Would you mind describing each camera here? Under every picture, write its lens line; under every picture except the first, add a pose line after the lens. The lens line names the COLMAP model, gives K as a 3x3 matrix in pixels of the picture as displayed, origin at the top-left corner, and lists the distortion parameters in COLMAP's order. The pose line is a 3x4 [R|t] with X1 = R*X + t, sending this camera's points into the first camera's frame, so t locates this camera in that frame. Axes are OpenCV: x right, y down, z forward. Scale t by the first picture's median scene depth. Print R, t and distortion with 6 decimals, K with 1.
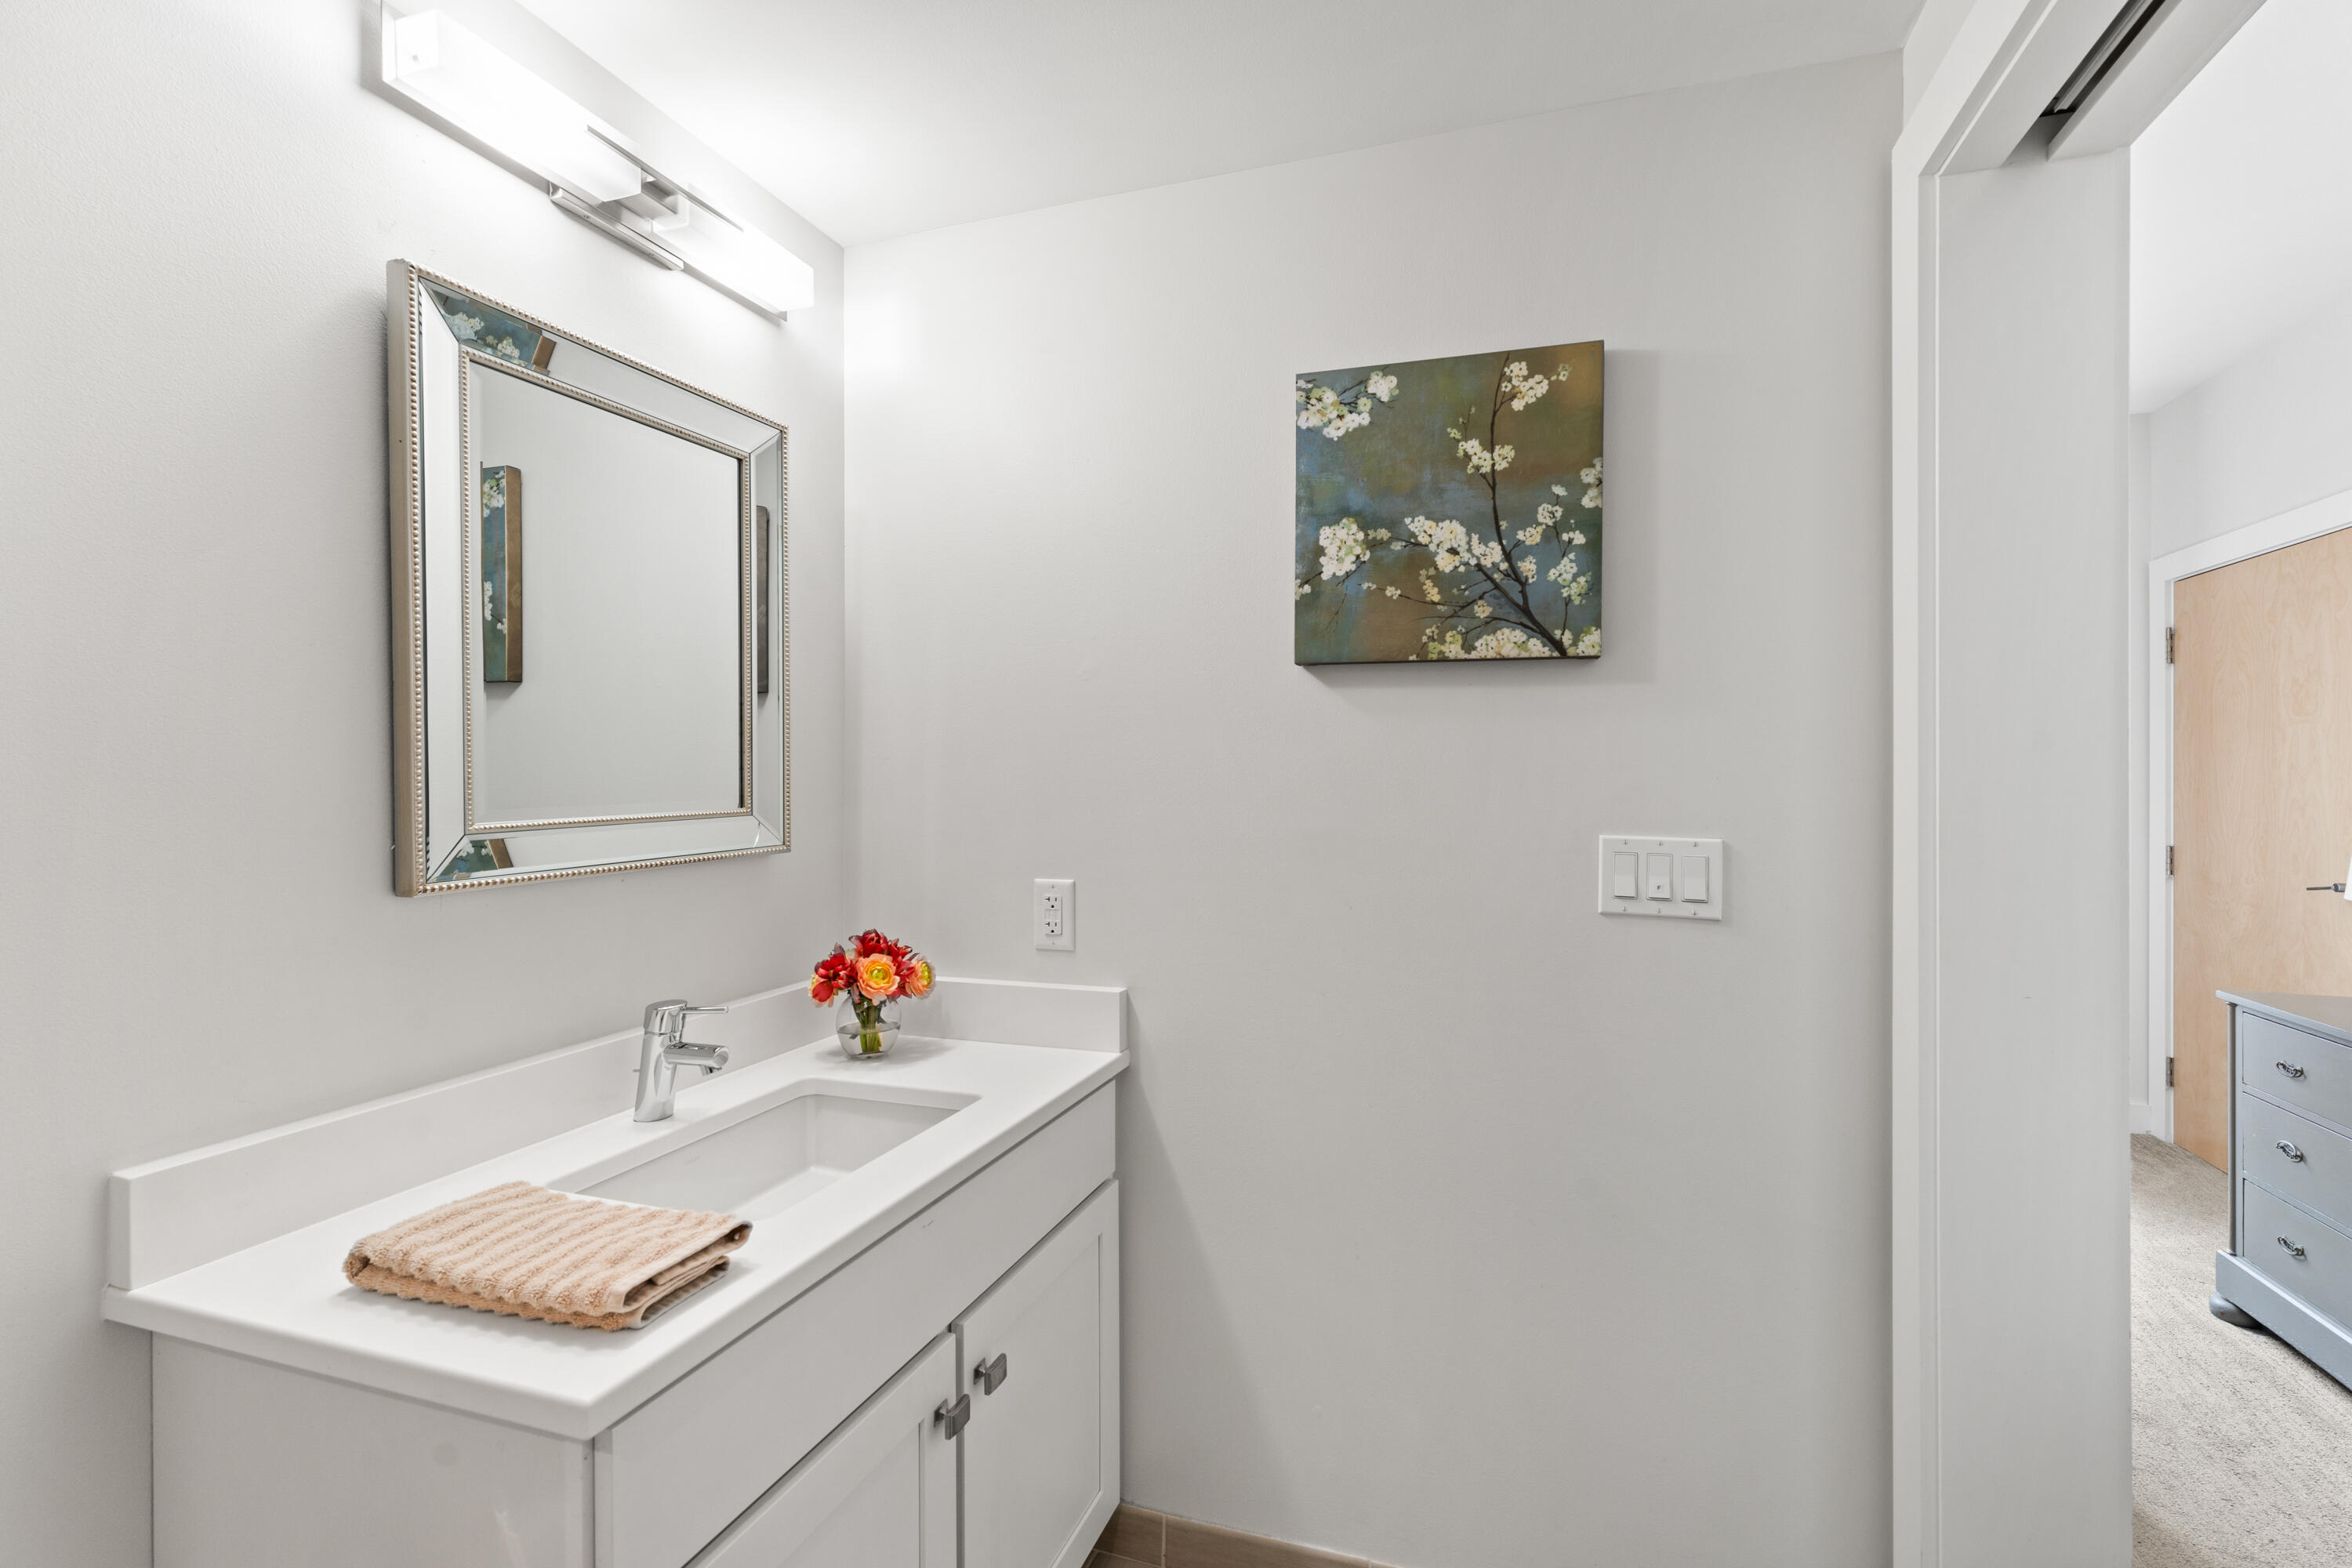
lens RADIAL K [[929.4, 0, 1166.8], [0, 929.4, 780.9], [0, 0, 1]] dist [0.000808, 0.000190]
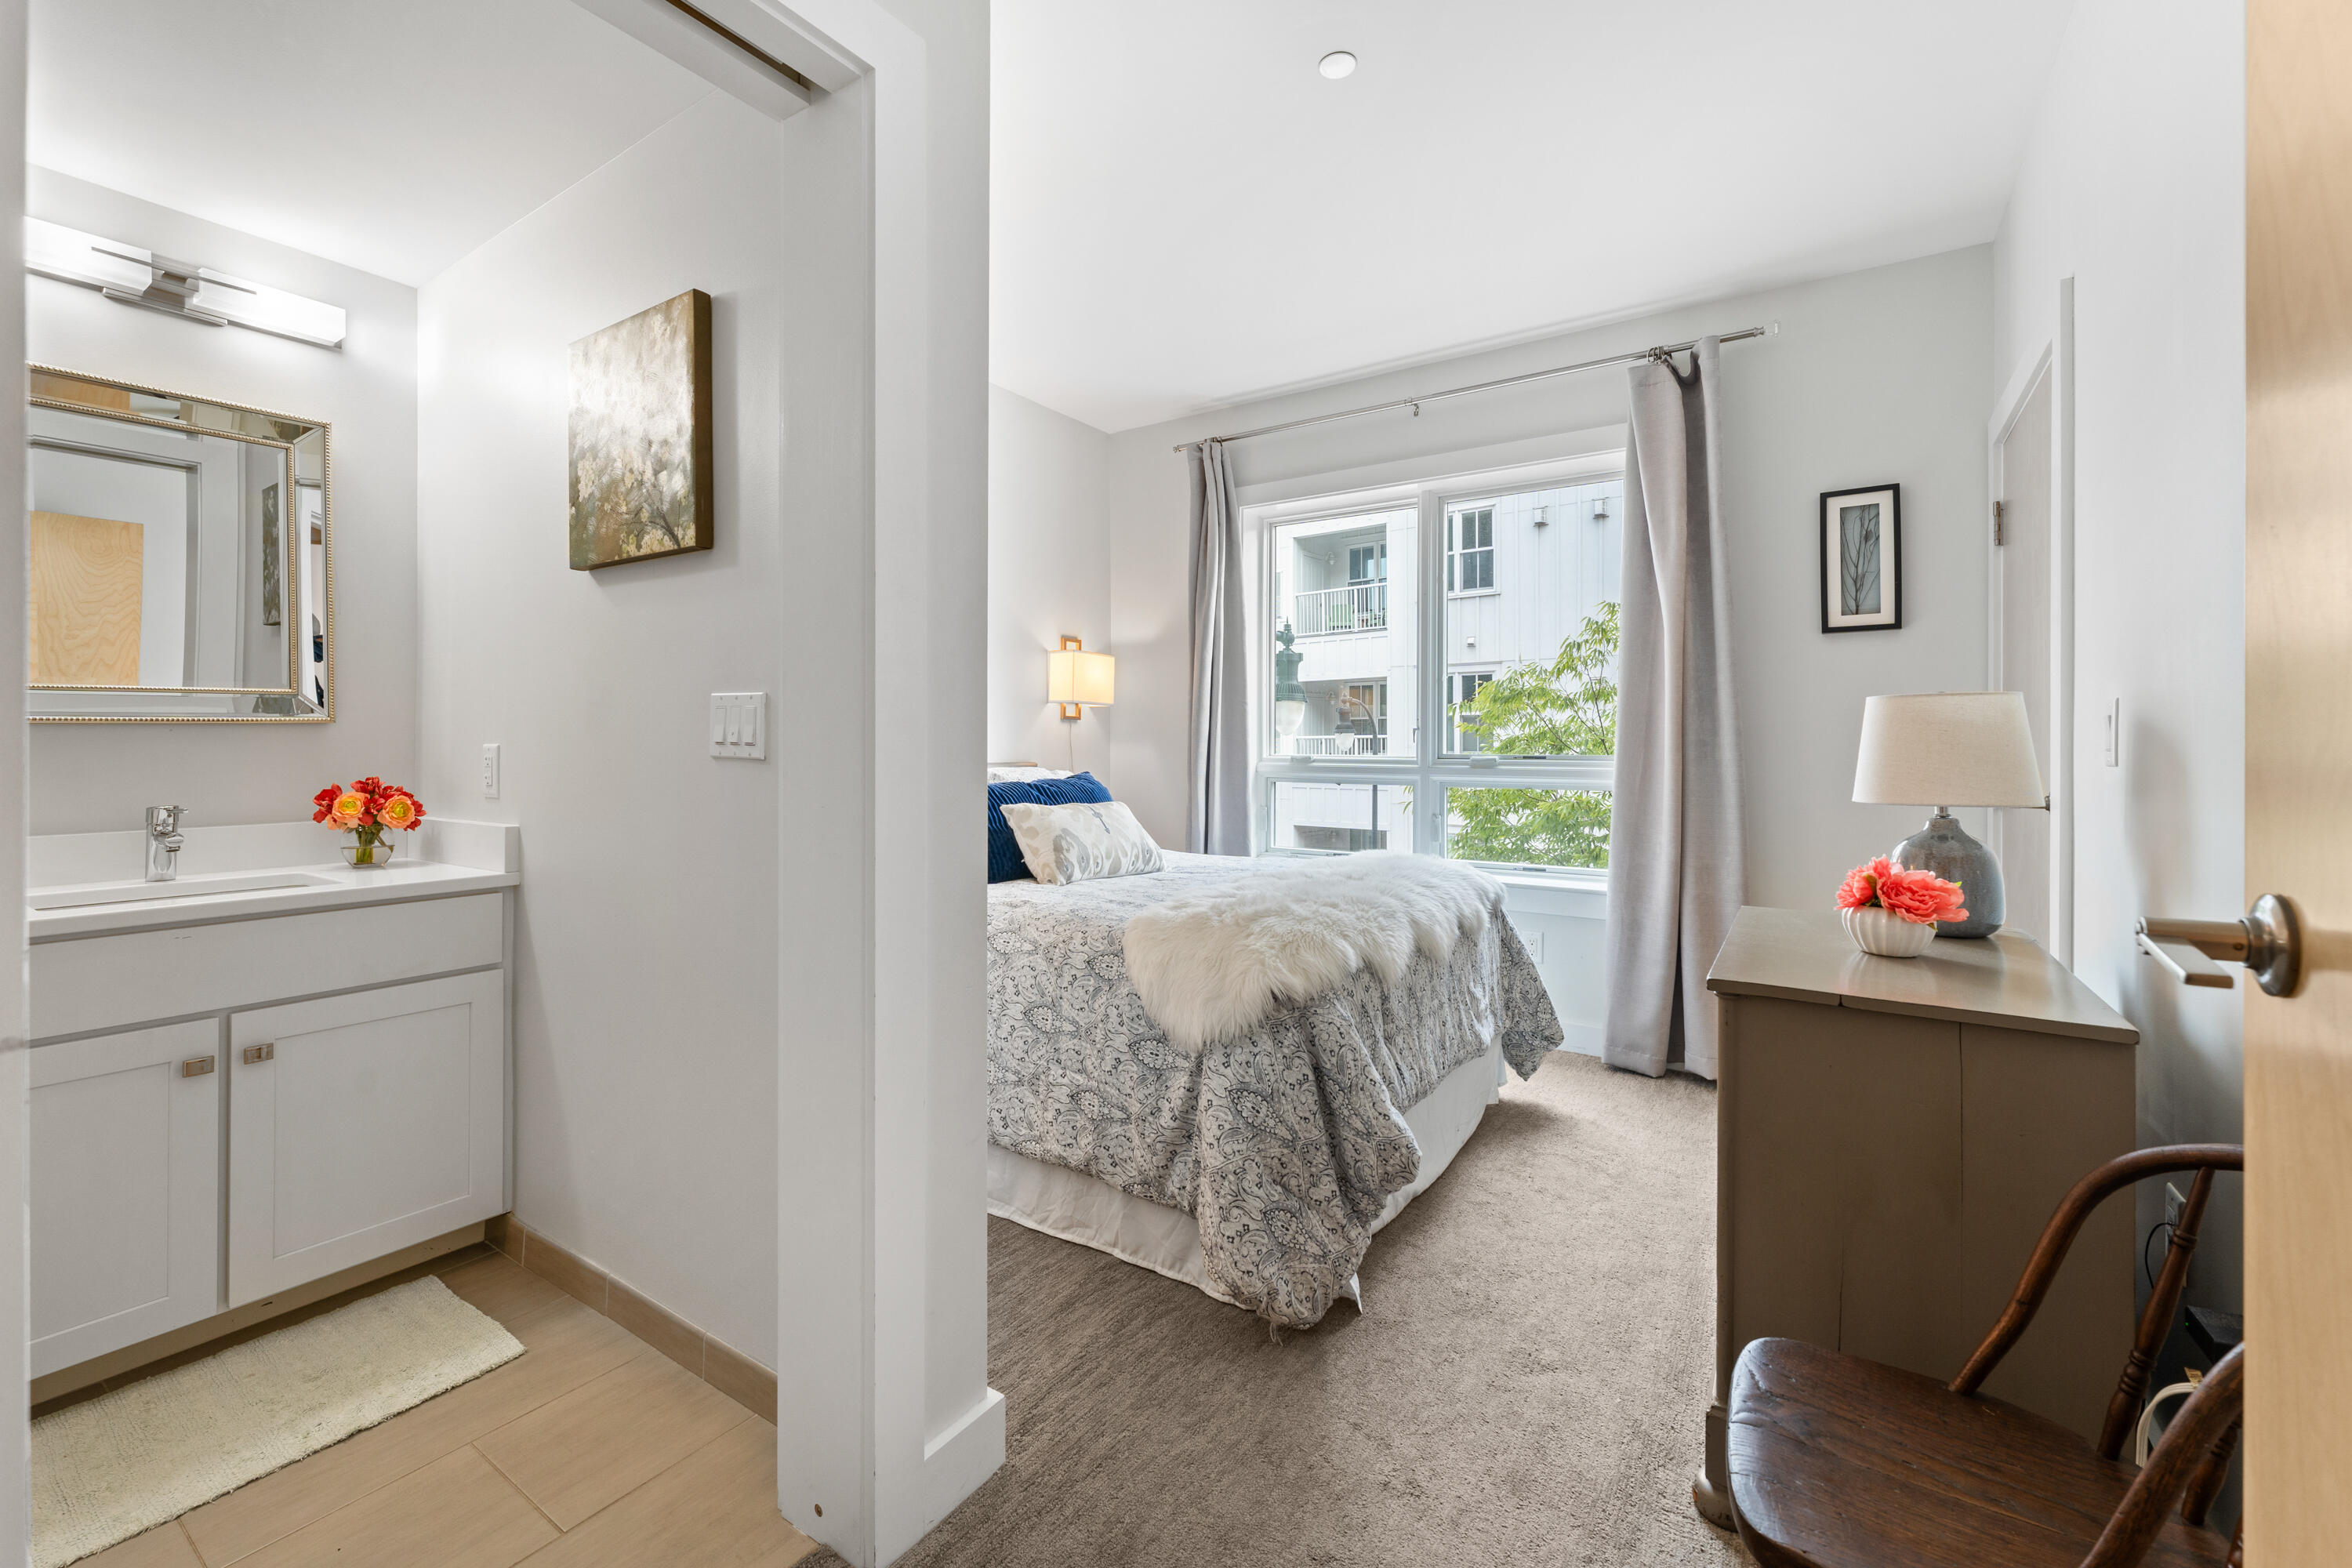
lens RADIAL K [[950.1, 0, 1213.5], [0, 950.1, 751.3], [0, 0, 1]] dist [0.001208, 0.000295]
pose [[0.956480, 0.003280, -0.291779, 1.382951], [-0.004746, 0.999979, -0.004318, 0.129725], [0.291759, 0.005515, 0.956476, -0.000419]]
